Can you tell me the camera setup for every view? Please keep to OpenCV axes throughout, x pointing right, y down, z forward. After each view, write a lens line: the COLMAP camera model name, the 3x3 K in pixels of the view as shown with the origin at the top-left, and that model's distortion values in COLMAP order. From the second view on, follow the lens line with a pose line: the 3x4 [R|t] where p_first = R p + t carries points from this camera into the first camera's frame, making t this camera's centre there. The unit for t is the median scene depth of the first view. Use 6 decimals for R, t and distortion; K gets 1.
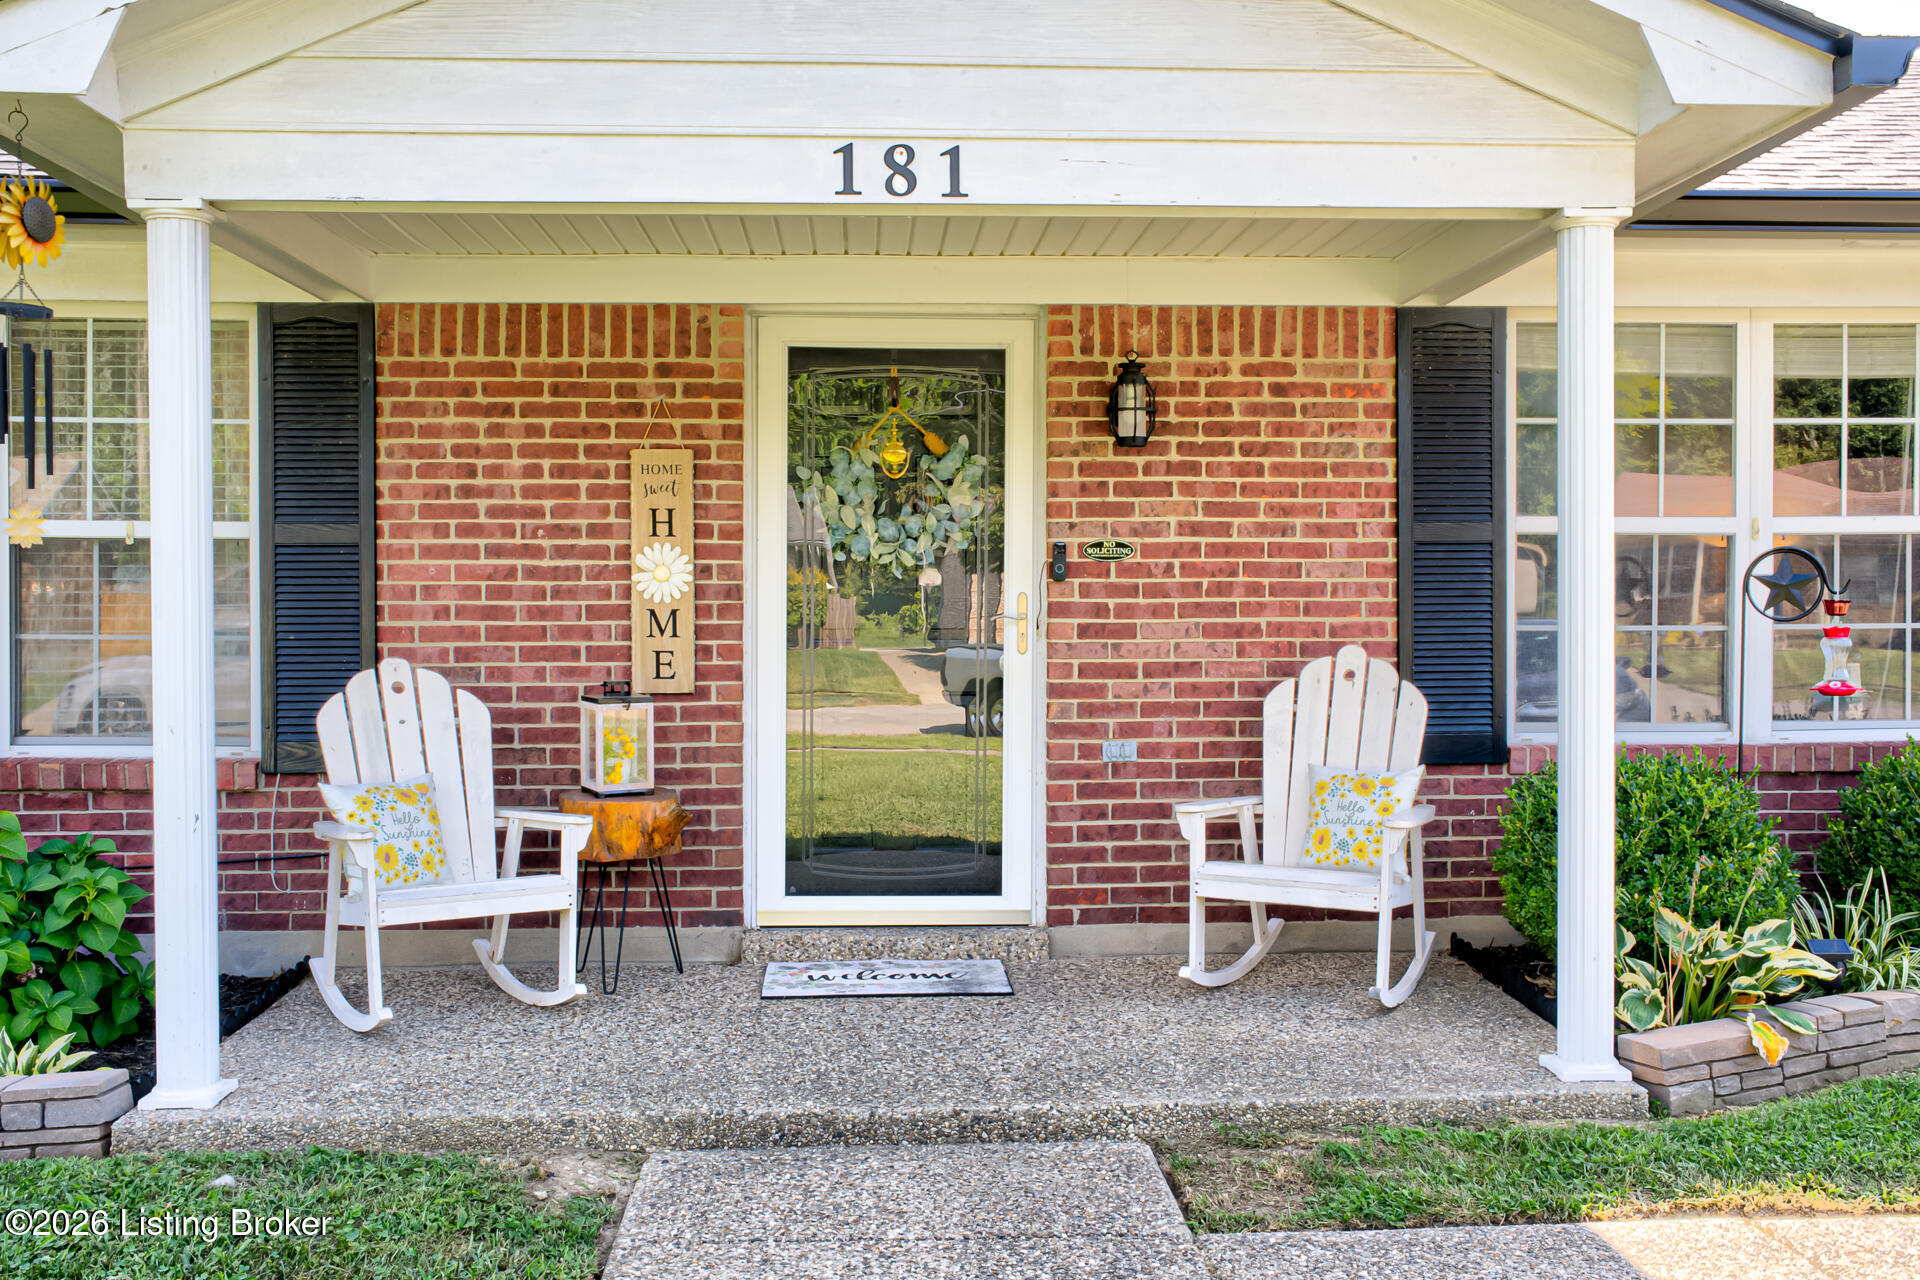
lens RADIAL K [[1816.6, 0, 958.7], [0, 1816.6, 636.6], [0, 0, 1]] dist [0.013587, 0.000000]
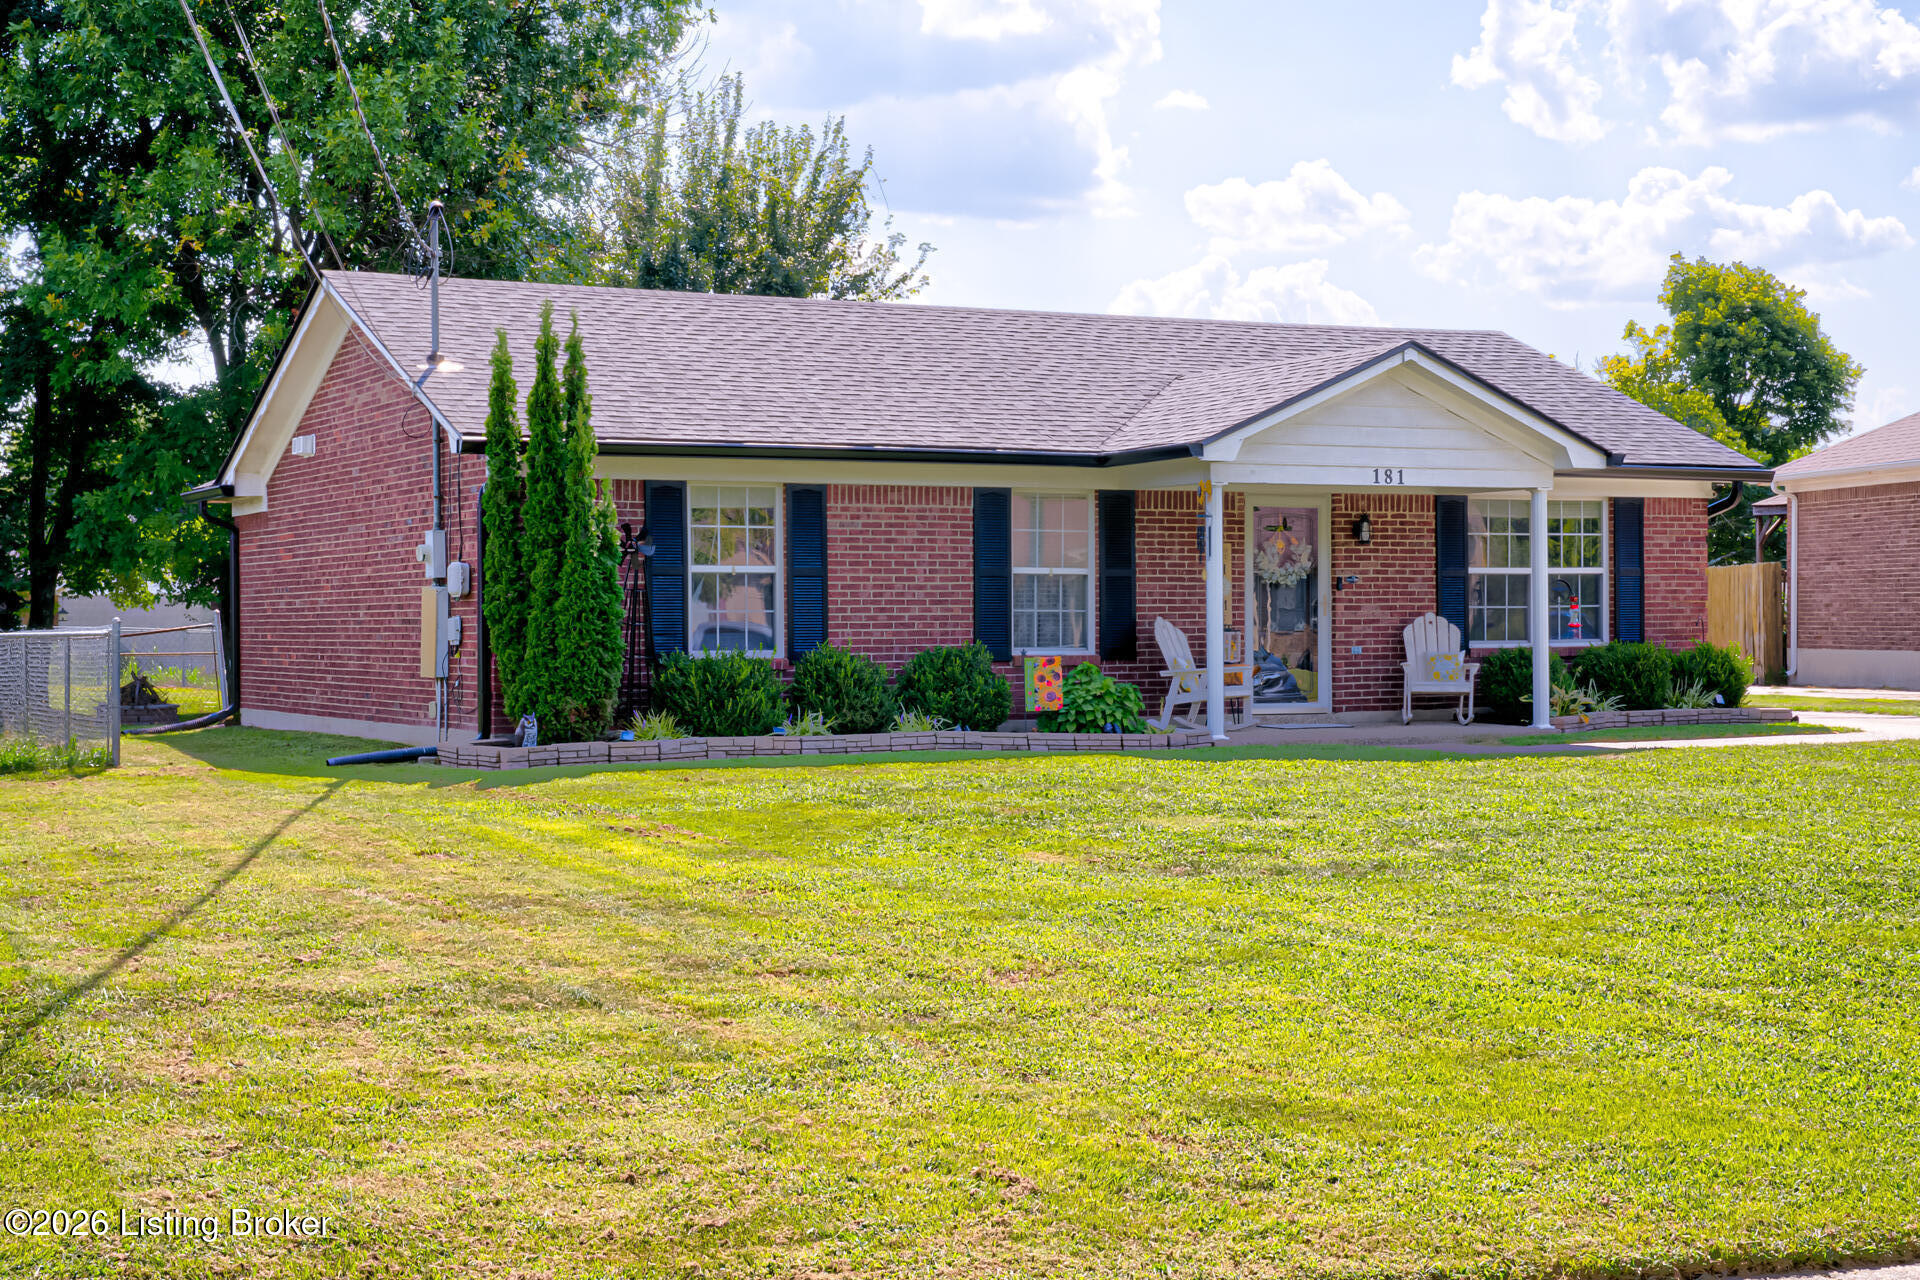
lens RADIAL K [[2818.6, 0, 960.9], [0, 2818.6, 640.8], [0, 0, 1]] dist [0.135820, 0.000000]
pose [[0.905008, -0.005966, 0.425352, -2.385608], [0.010601, 0.999907, -0.008532, 0.080763], [-0.425262, 0.012230, 0.904988, -2.774902]]
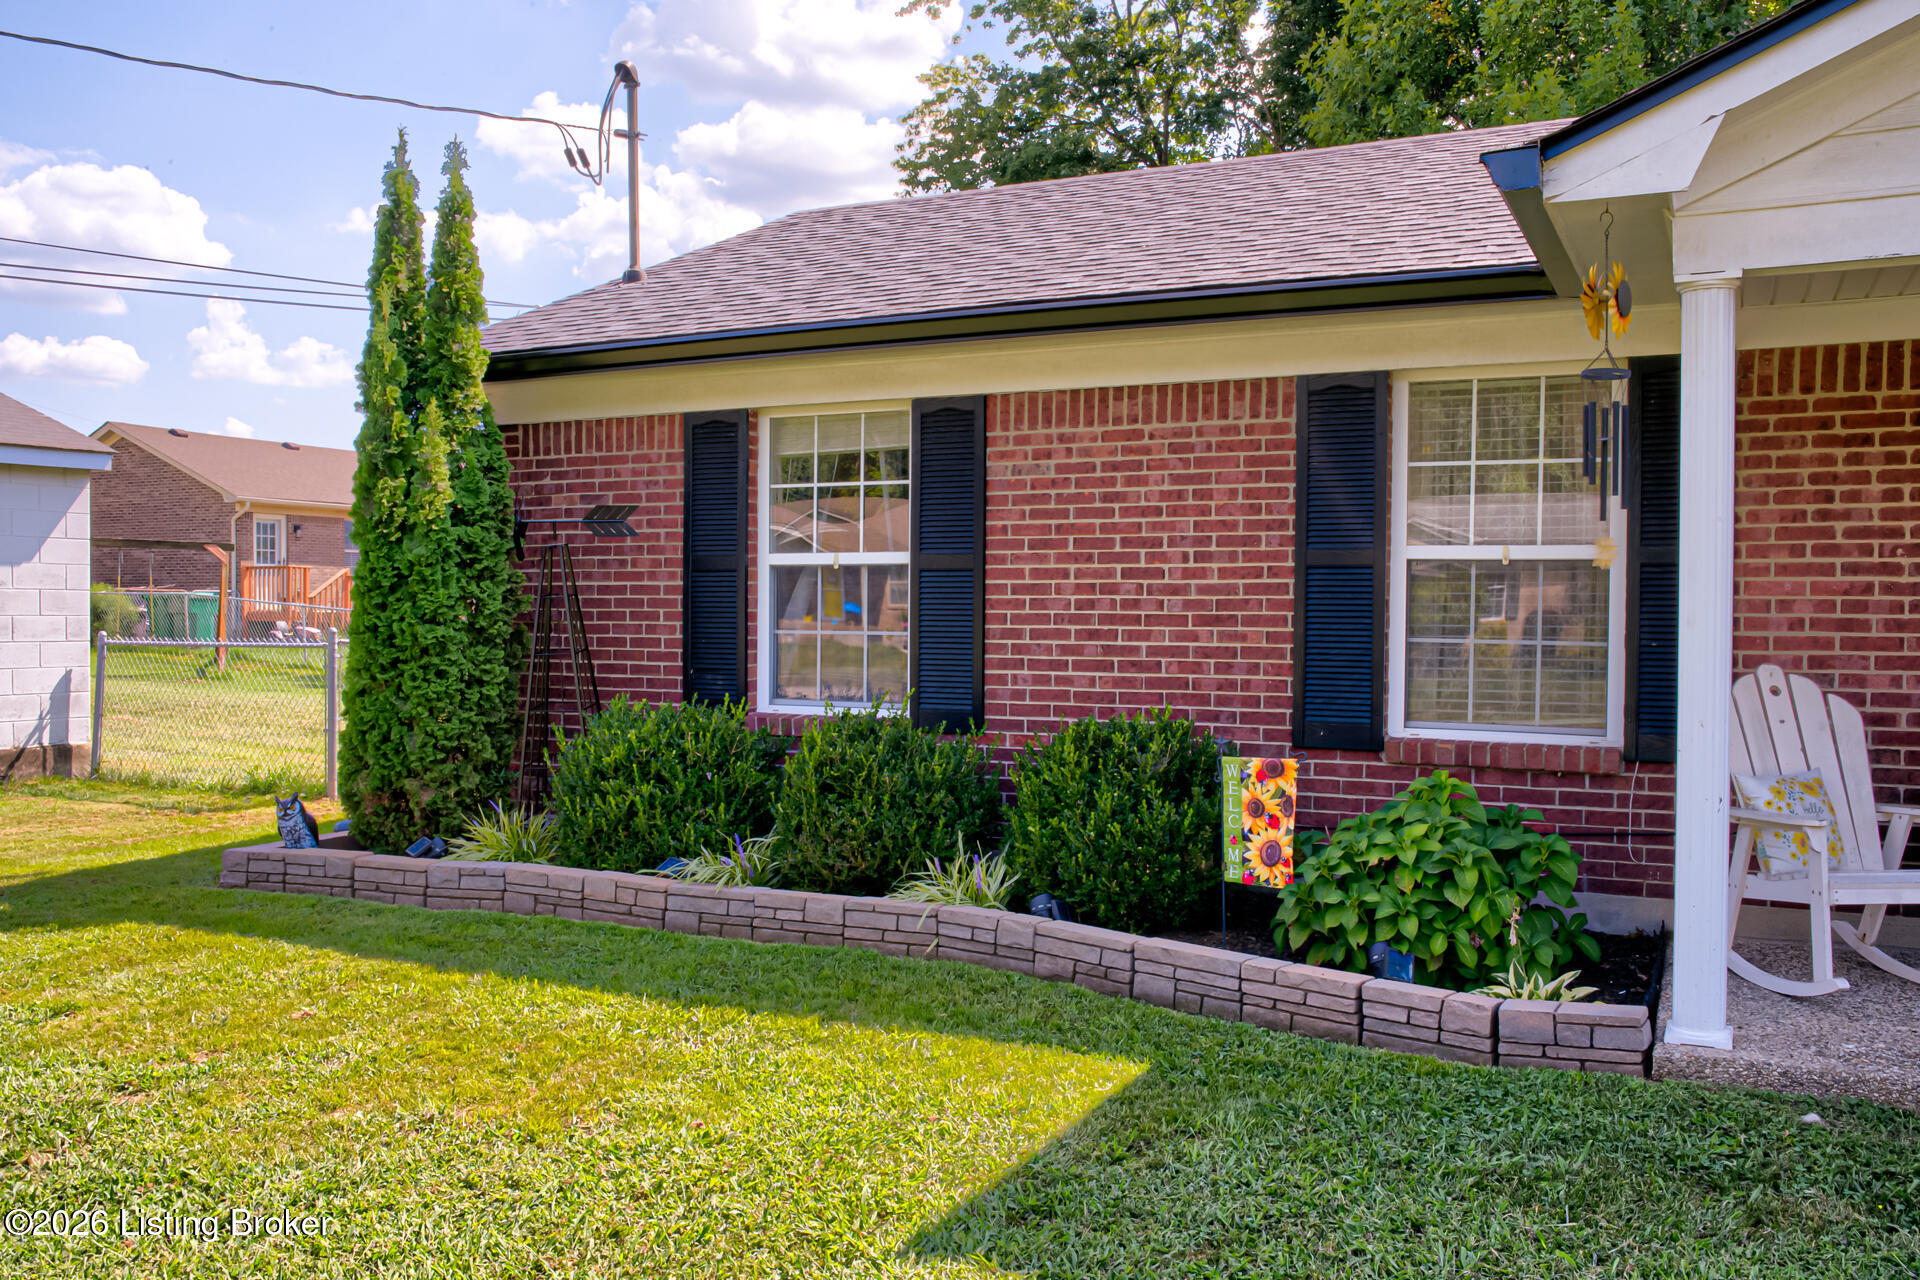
lens RADIAL K [[1576.8, 0, 958.5], [0, 1576.8, 634.3], [0, 0, 1]] dist [-0.025228, 0.031051]
pose [[0.882911, 0.013934, -0.469334, -0.286078], [-0.015681, 0.999877, 0.000187, 0.000806], [0.469279, 0.007195, 0.883020, -0.089552]]
